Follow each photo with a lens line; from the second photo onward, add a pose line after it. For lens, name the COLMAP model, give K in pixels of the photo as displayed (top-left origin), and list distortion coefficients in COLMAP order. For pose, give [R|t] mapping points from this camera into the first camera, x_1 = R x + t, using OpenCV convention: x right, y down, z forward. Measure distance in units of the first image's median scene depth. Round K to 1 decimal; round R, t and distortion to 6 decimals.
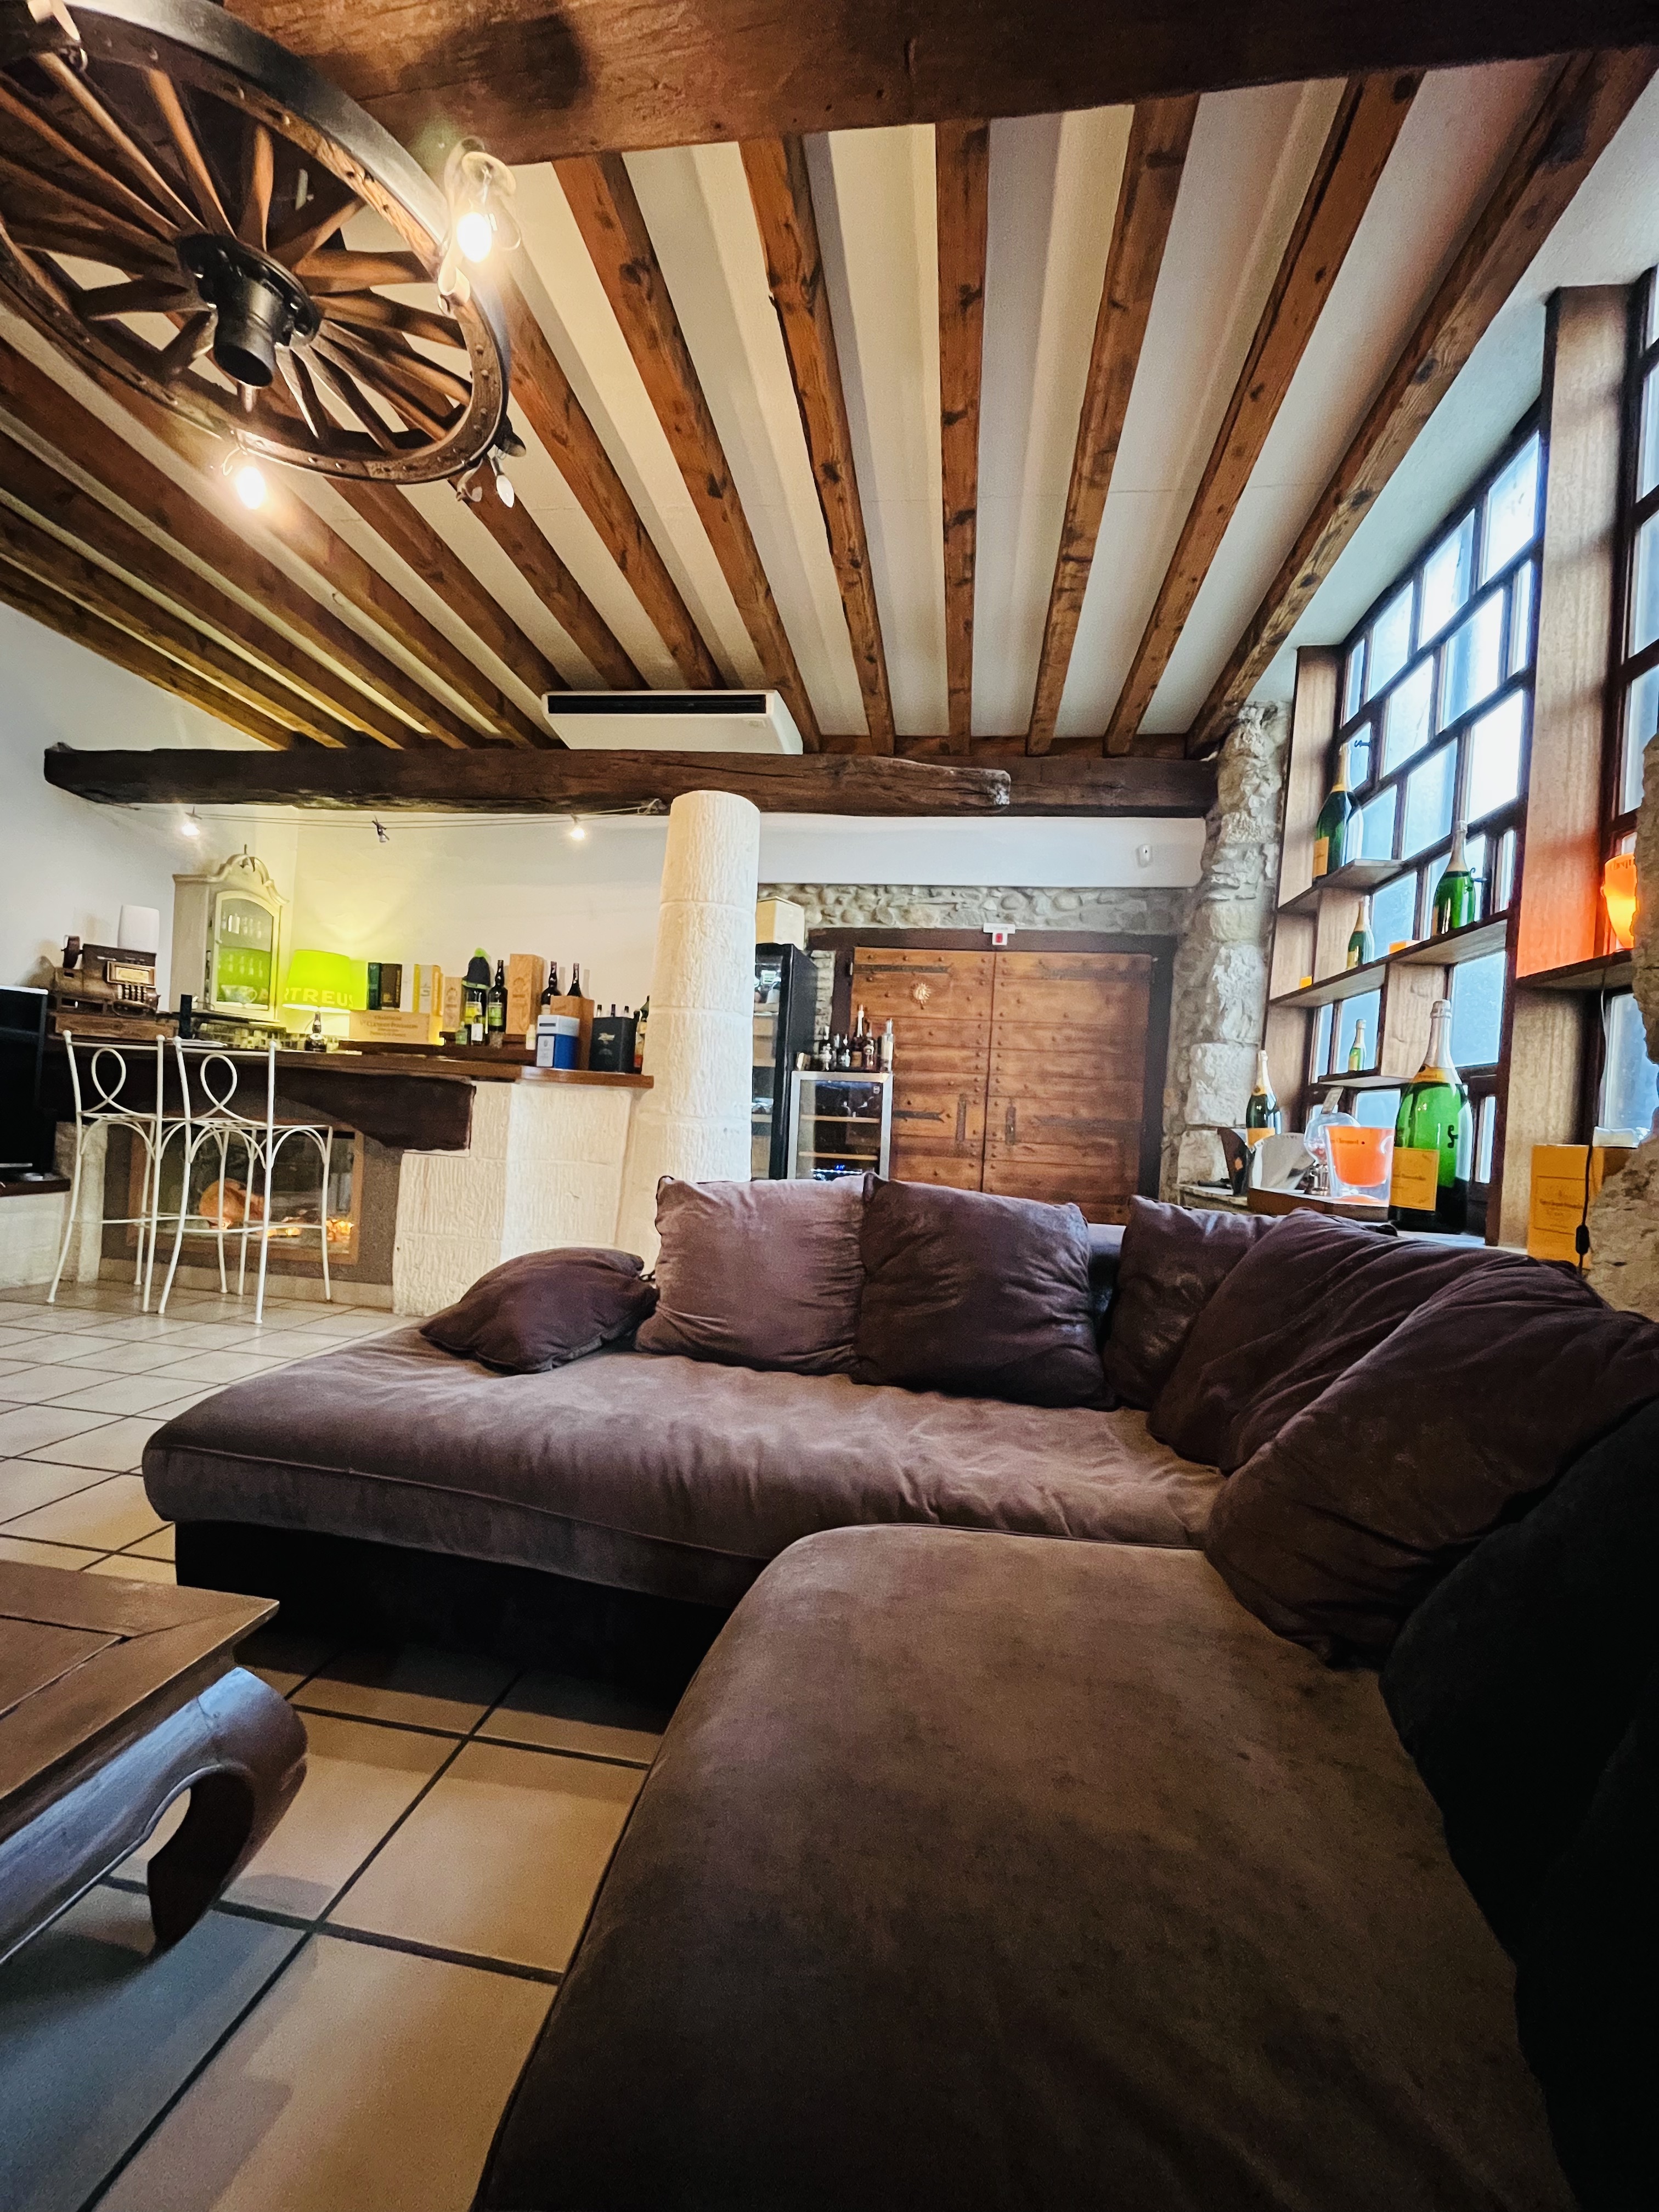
lens RADIAL K [[895.8, 0, 829.3], [0, 895.8, 1107.1], [0, 0, 1]] dist [-0.001569, -0.000177]
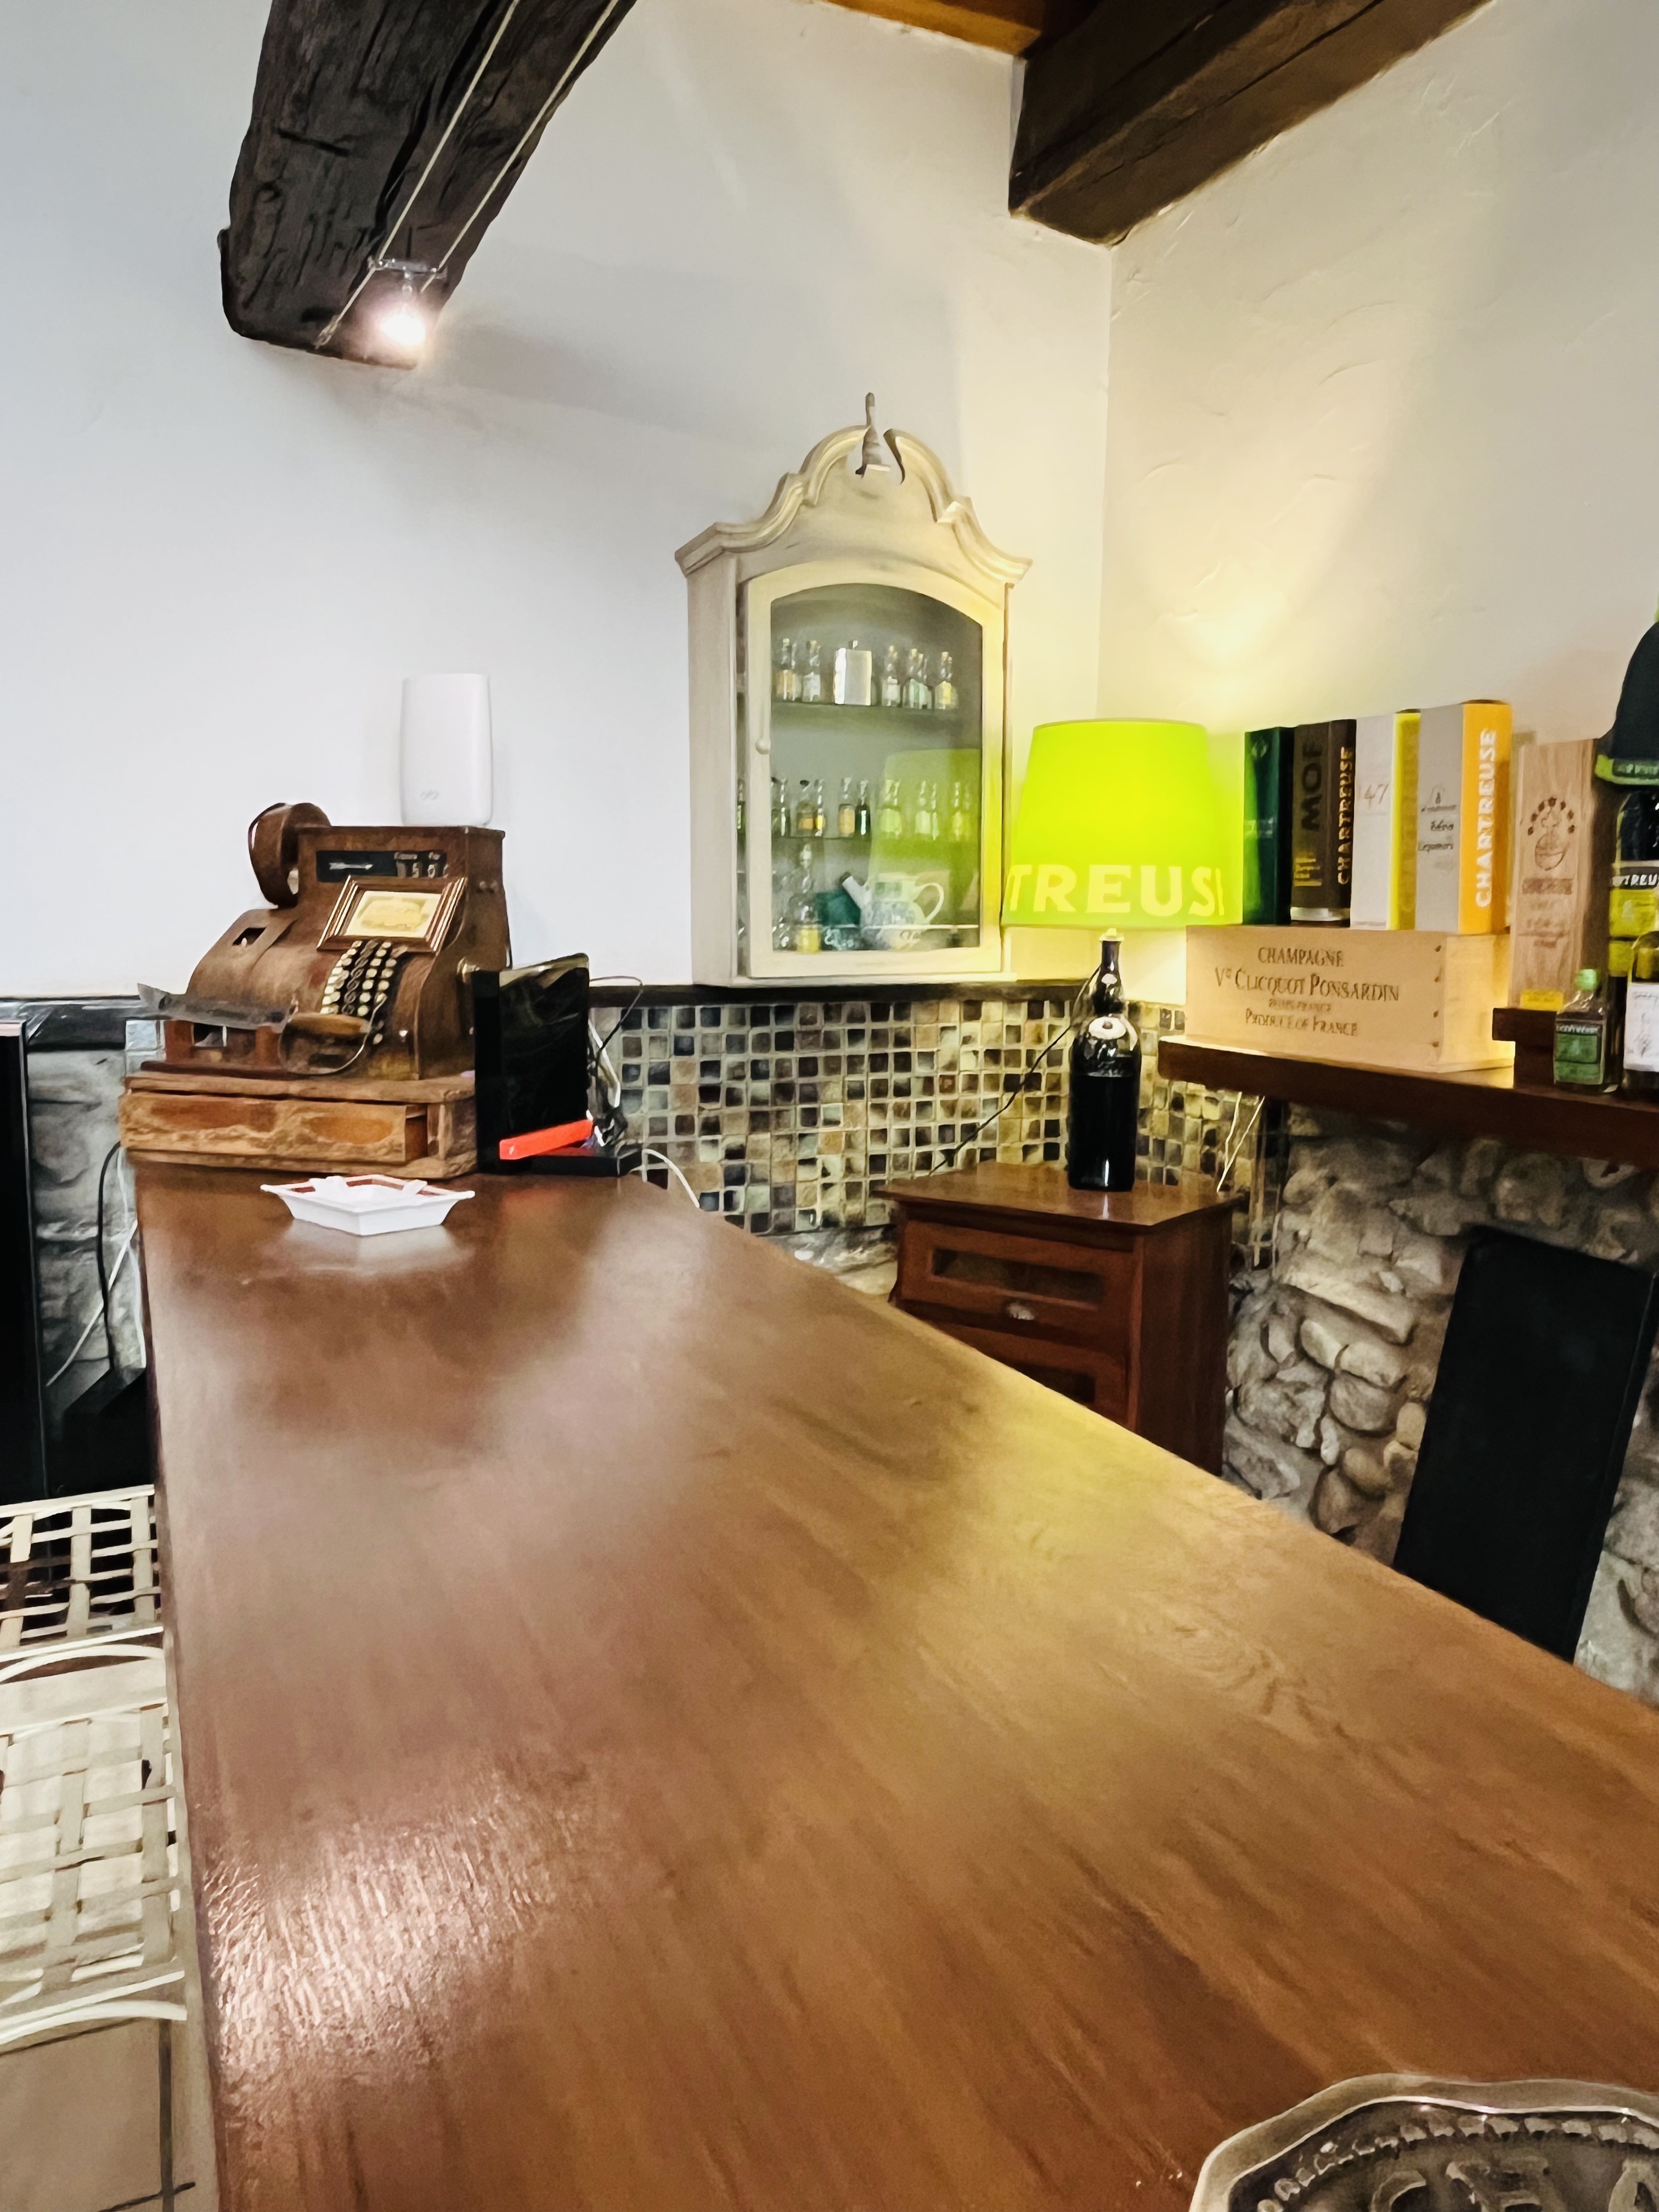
lens RADIAL K [[1603.9, 0, 833.7], [0, 1603.9, 1103.9], [0, 0, 1]] dist [-0.003635, -0.000589]
pose [[0.564824, 0.042230, -0.824130, -0.177829], [0.032581, 0.996770, 0.073406, -0.082065], [0.824568, -0.068313, 0.561623, 0.560680]]
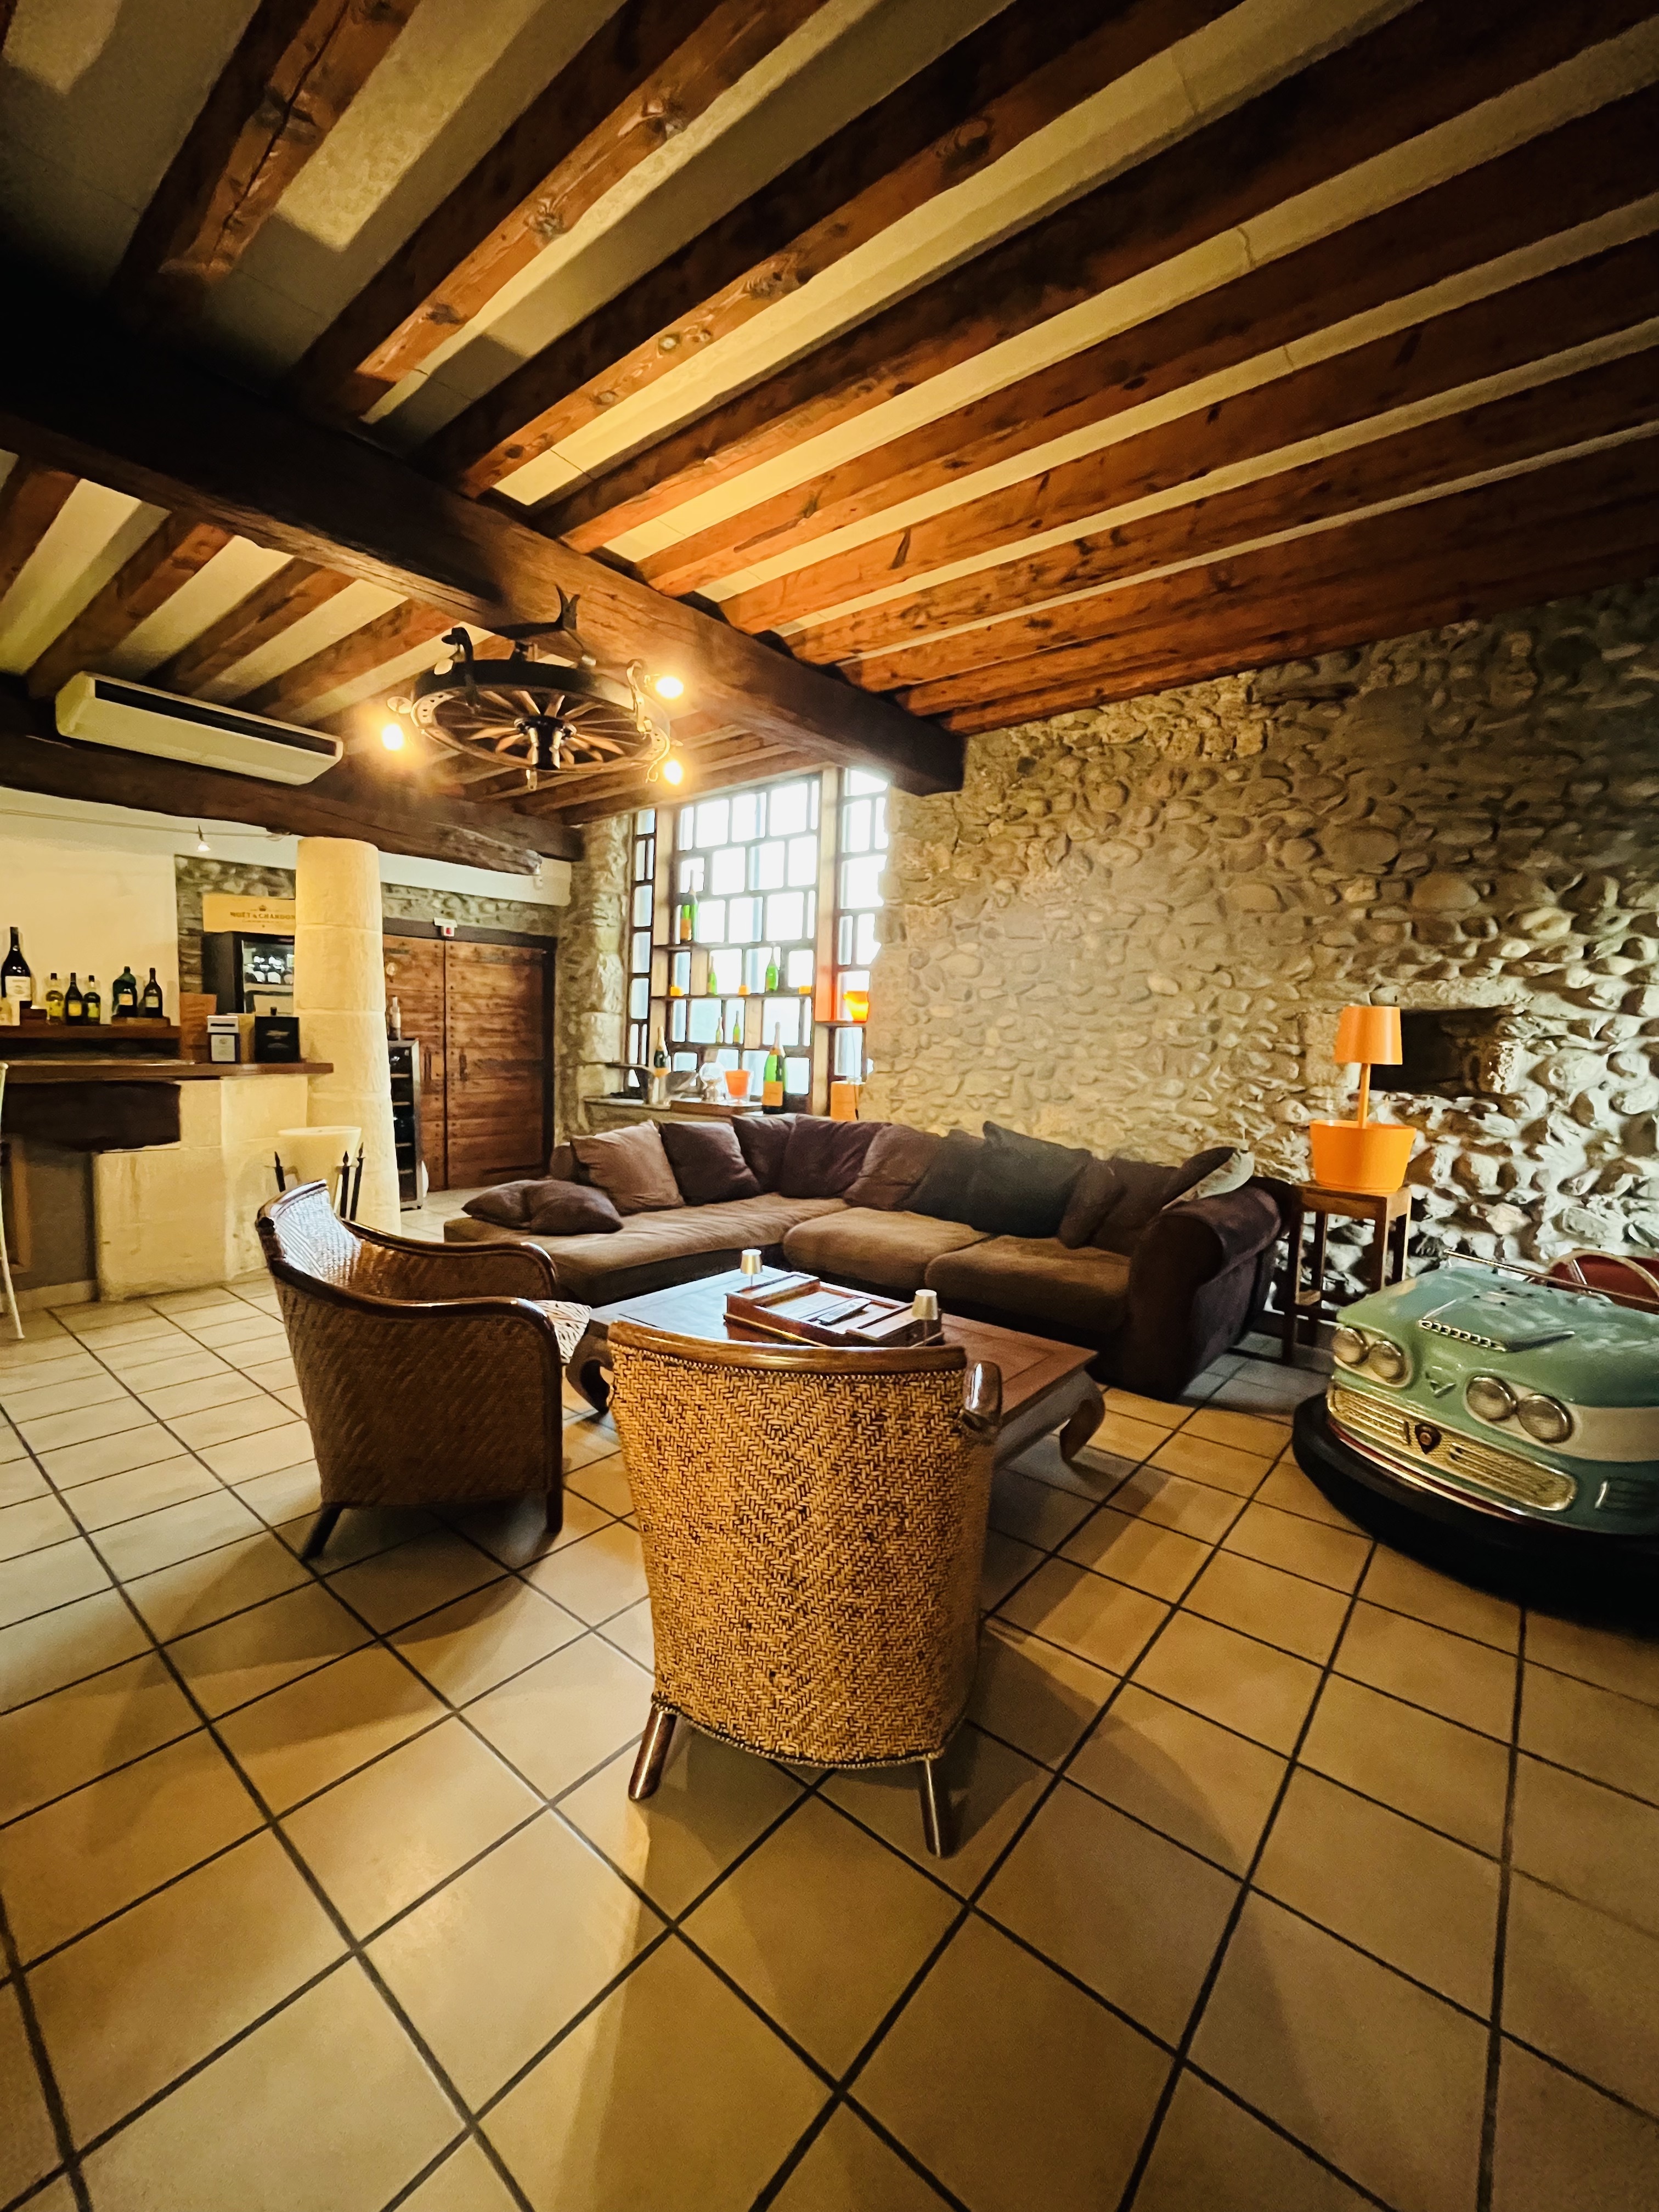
lens RADIAL K [[895.8, 0, 832.3], [0, 895.8, 1108.0], [0, 0, 1]] dist [-0.001569, -0.000177]
pose [[0.516489, -0.119262, 0.847948, -0.785488], [-0.004117, 0.989896, 0.141734, -0.133767], [-0.856284, -0.076695, 0.510779, -0.240495]]
